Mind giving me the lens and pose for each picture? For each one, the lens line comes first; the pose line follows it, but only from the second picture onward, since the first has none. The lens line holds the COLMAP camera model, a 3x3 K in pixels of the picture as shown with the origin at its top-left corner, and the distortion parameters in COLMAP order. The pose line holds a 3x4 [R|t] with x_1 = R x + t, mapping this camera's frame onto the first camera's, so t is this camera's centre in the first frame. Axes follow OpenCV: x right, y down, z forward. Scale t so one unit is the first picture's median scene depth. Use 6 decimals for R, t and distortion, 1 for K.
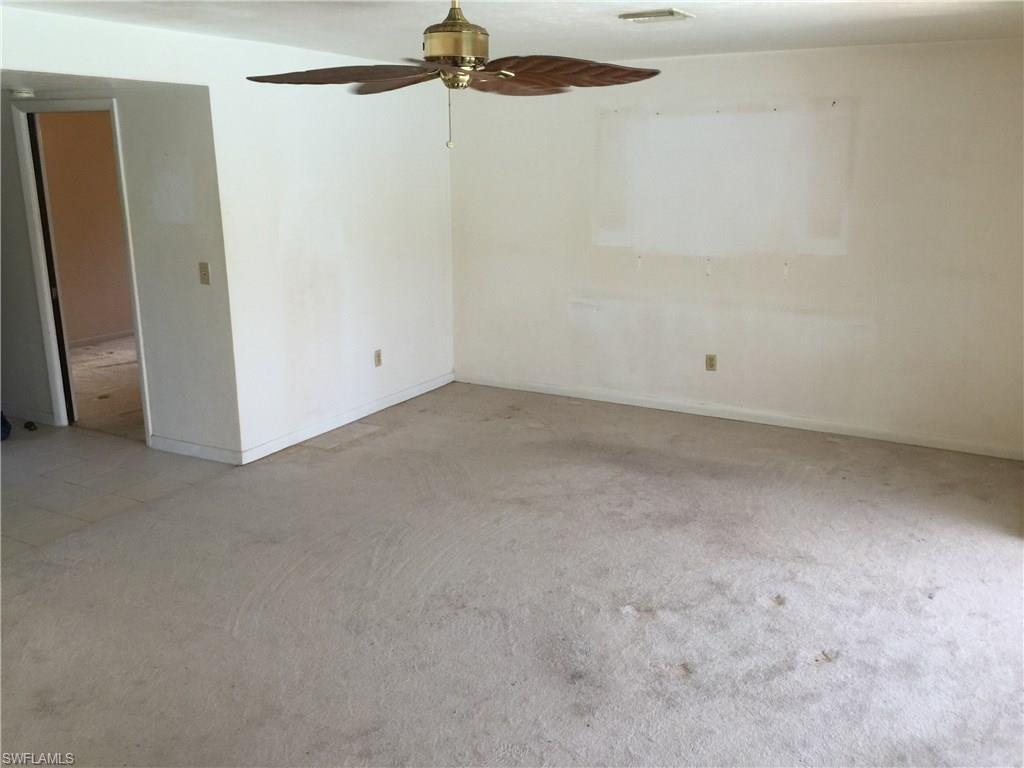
lens RADIAL K [[882.3, 0, 512.2], [0, 882.3, 371.4], [0, 0, 1]] dist [0.070027, -0.089282]
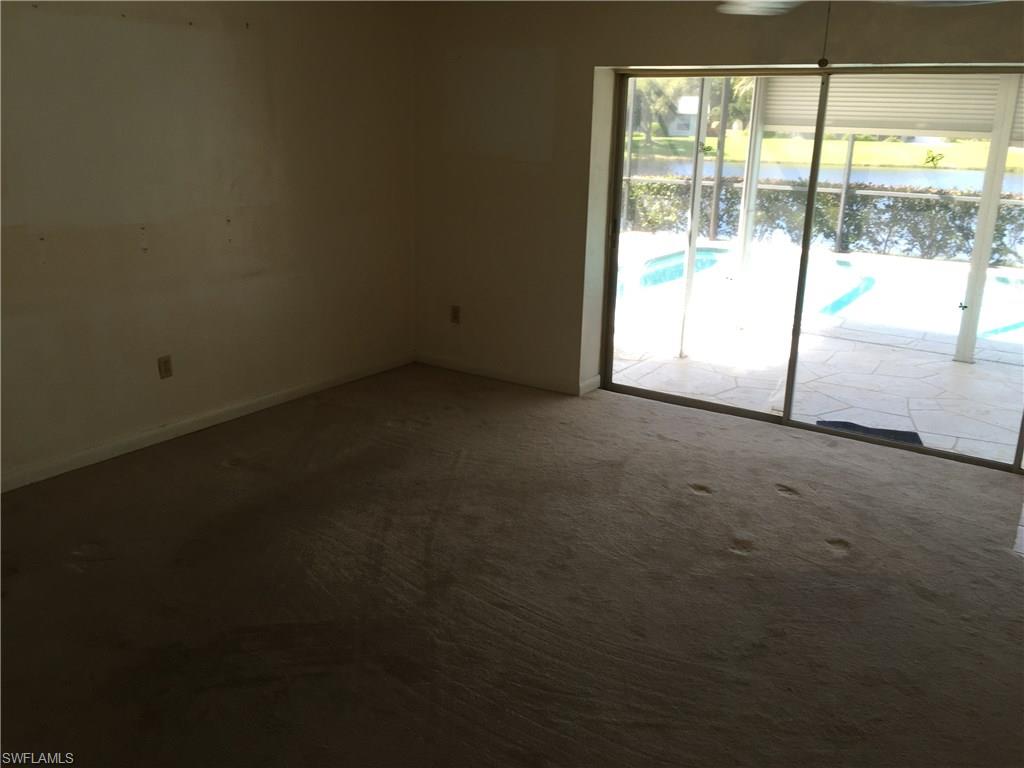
lens RADIAL K [[882.3, 0, 512.2], [0, 882.3, 371.4], [0, 0, 1]] dist [0.070027, -0.089282]
pose [[0.091967, -0.275837, 0.956794, -0.610816], [0.210467, 0.944543, 0.252075, -0.176701], [-0.973266, 0.178191, 0.144922, 0.814060]]
